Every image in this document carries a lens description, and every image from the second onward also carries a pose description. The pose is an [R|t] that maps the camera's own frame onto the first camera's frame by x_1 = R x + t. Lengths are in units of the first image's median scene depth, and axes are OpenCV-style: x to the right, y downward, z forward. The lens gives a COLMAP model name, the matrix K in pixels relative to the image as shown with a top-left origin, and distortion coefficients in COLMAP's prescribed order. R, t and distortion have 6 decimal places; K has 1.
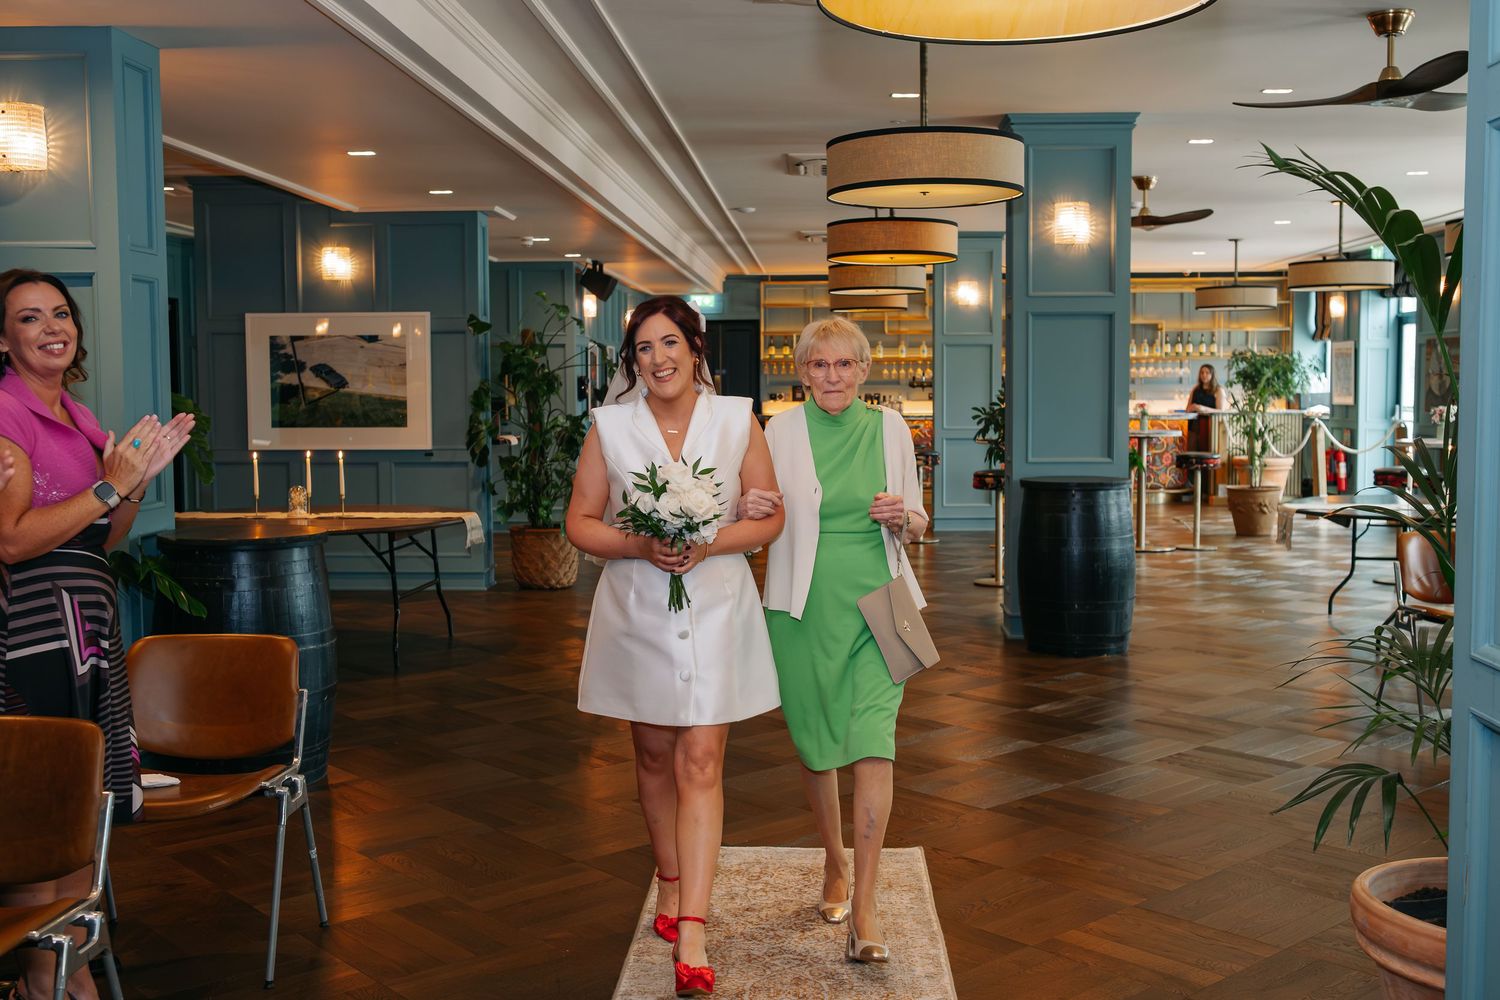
lens RADIAL K [[1513.2, 0, 753.1], [0, 1513.2, 489.8], [0, 0, 1]] dist [-0.005417, 0.000000]
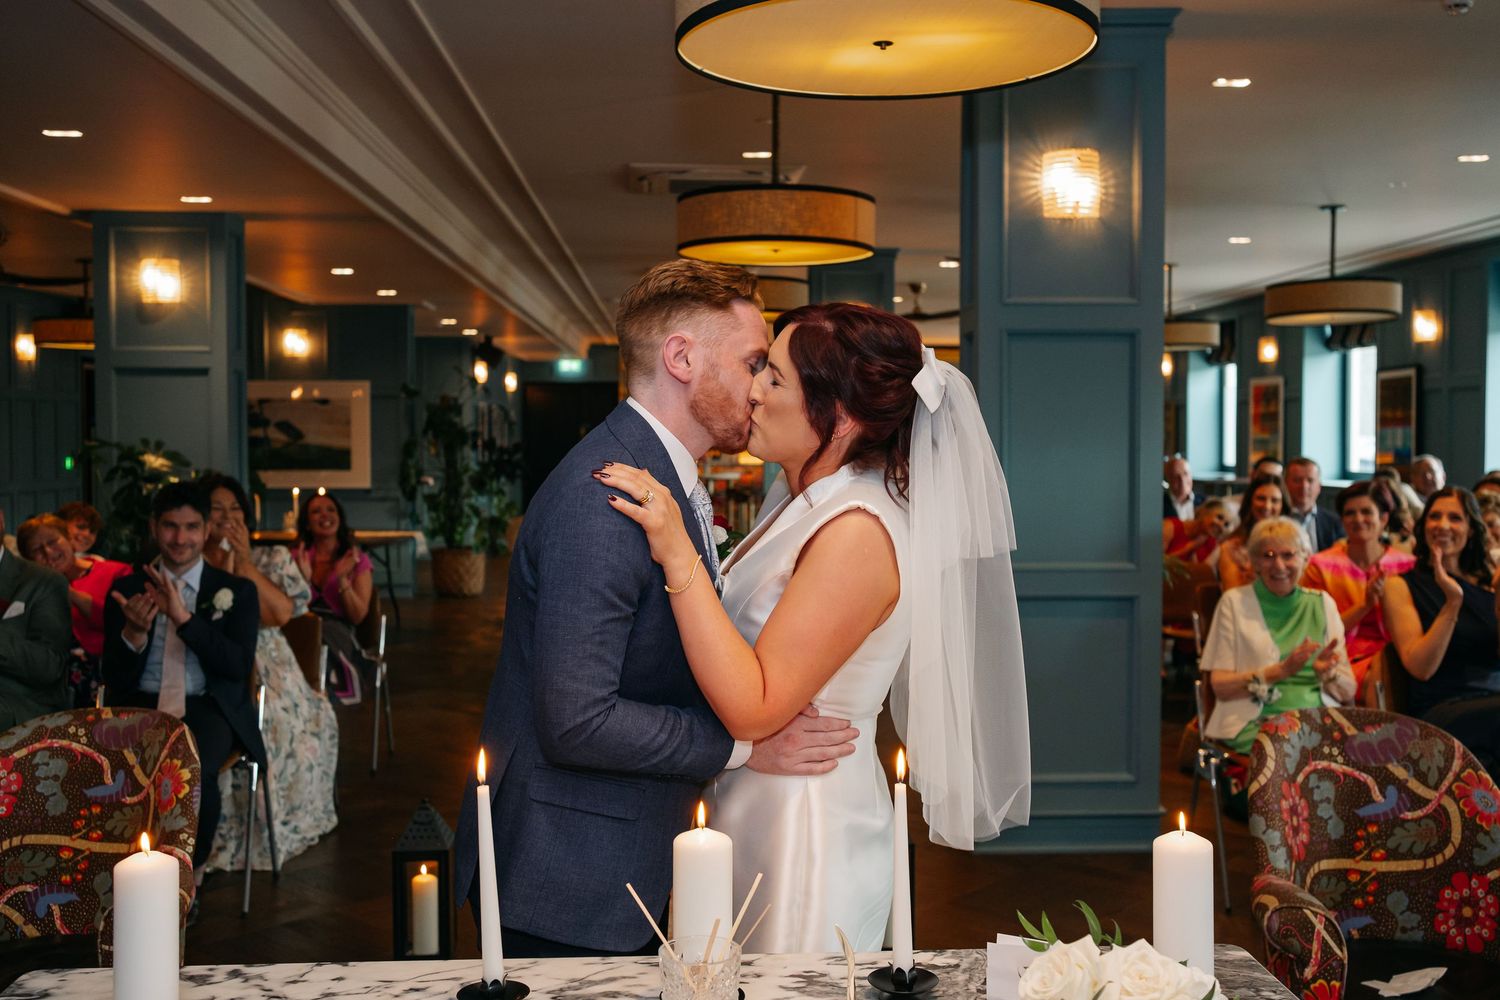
lens RADIAL K [[1513.2, 0, 748.4], [0, 1513.2, 508.3], [0, 0, 1]] dist [-0.005417, 0.000000]
pose [[0.995313, -0.000043, 0.096709, -0.016931], [0.002114, 0.999771, -0.021316, 0.018706], [-0.096686, 0.021420, 0.995084, -0.311169]]
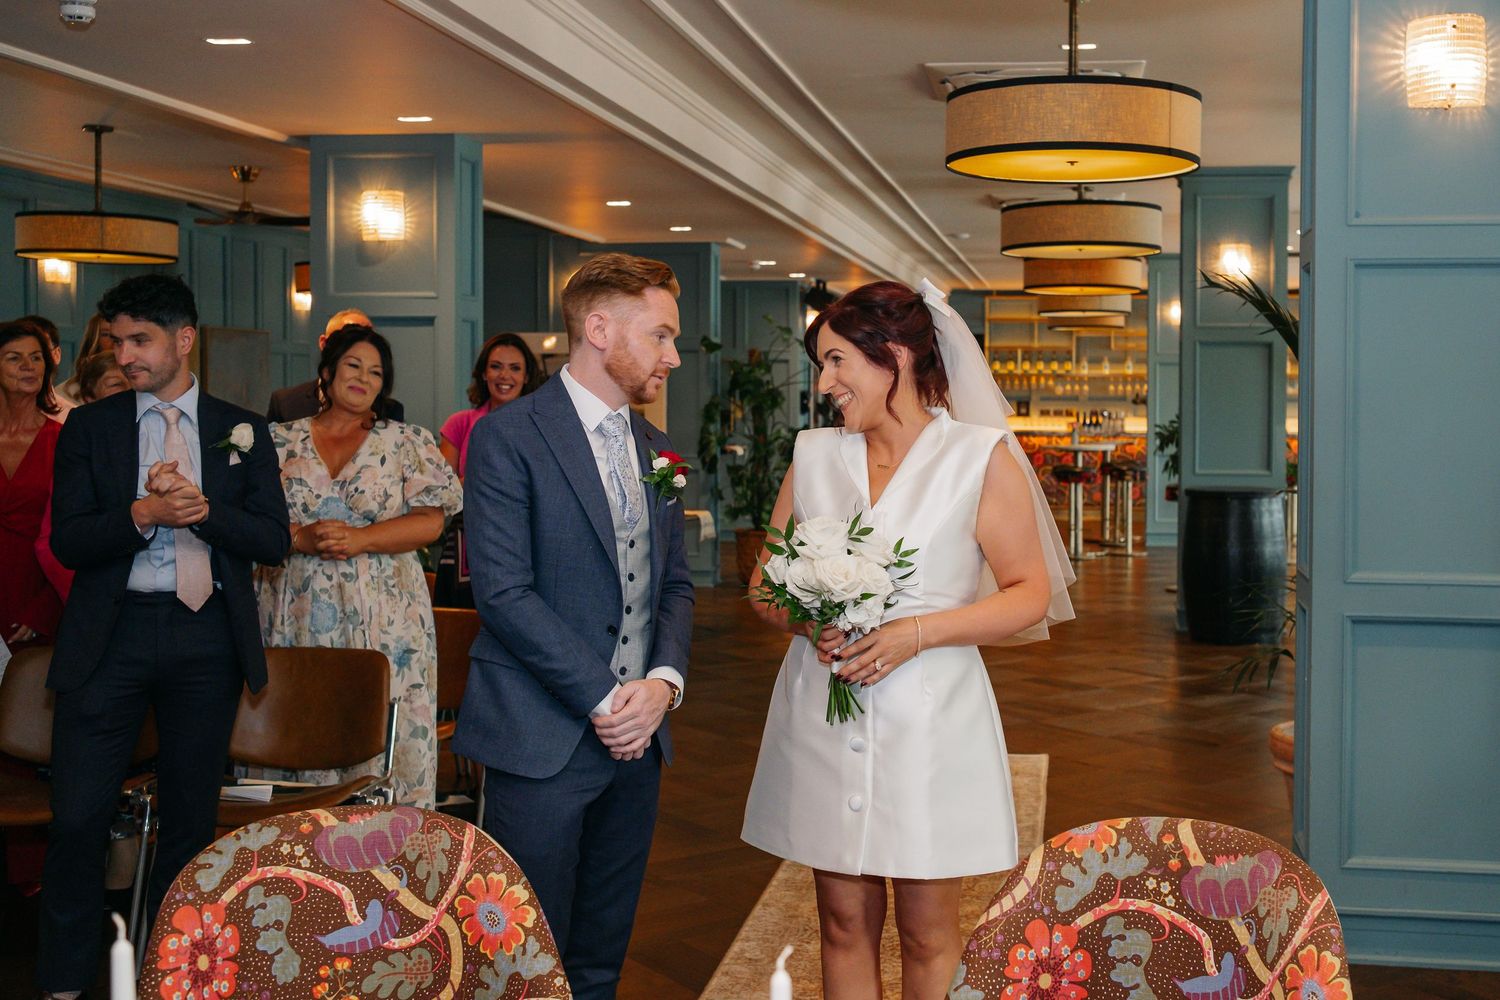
lens RADIAL K [[1750.8, 0, 868.3], [0, 1750.8, 462.0], [0, 0, 1]] dist [-0.010807, 0.000000]
pose [[0.996934, 0.012202, -0.077287, 0.032407], [-0.014615, 0.999421, -0.030735, 0.013479], [0.076867, 0.031770, 0.996535, -0.256866]]
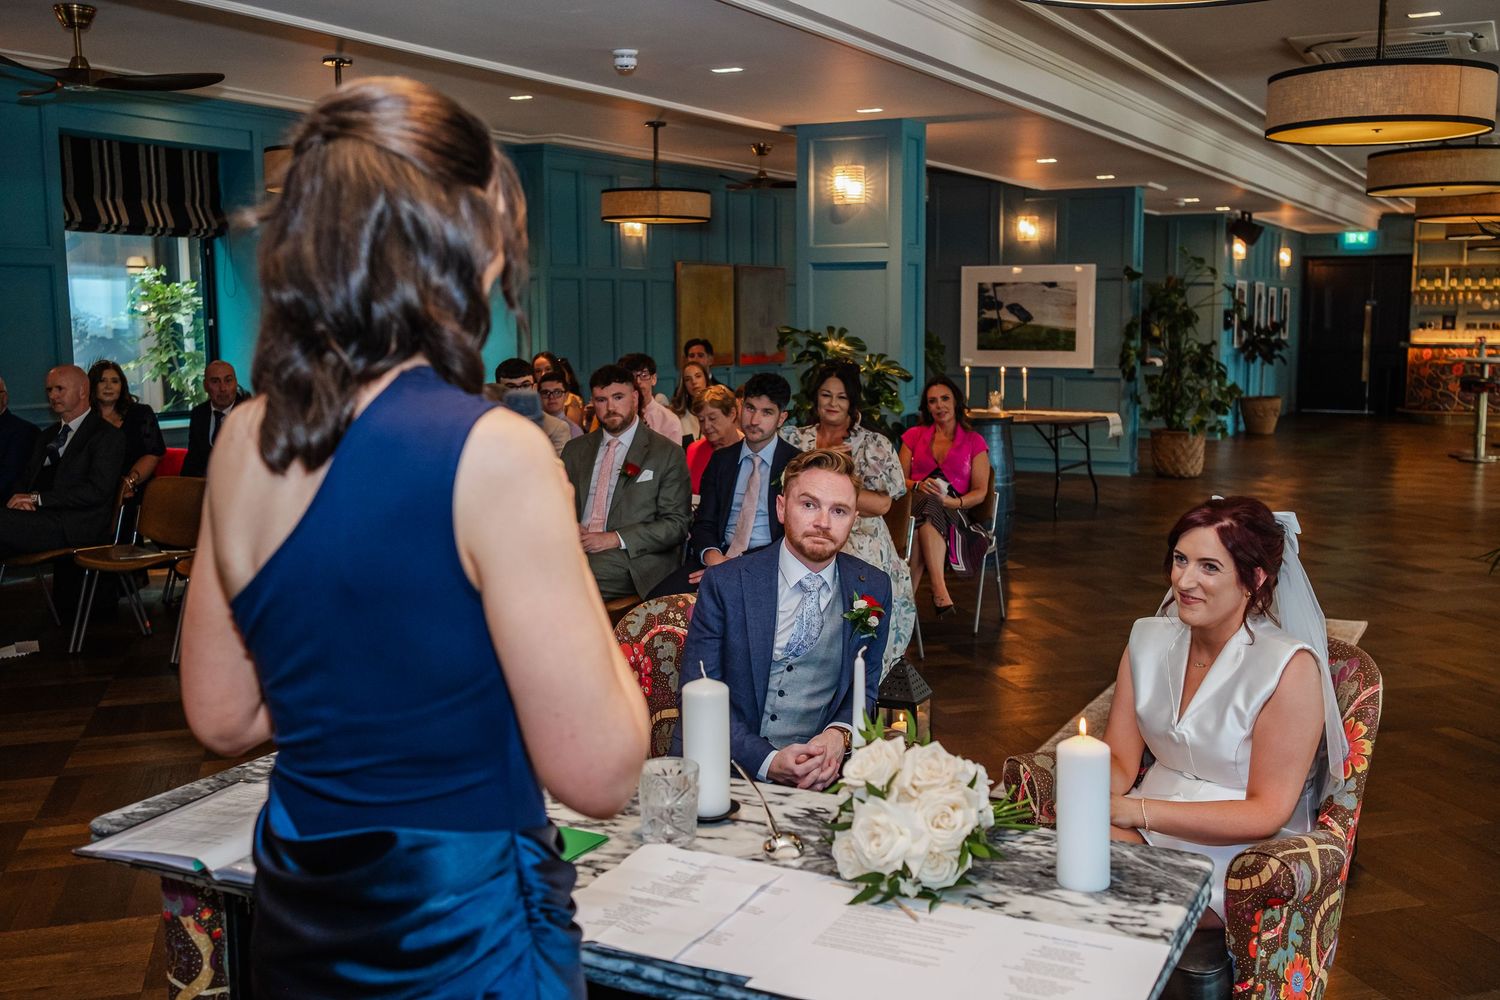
lens RADIAL K [[1513.2, 0, 745.5], [0, 1513.2, 501.7], [0, 0, 1]] dist [-0.005417, 0.000000]
pose [[0.899424, 0.054870, -0.433620, 0.095238], [-0.028741, 0.997366, 0.066589, 0.010464], [0.436132, -0.047429, 0.898632, -0.331224]]
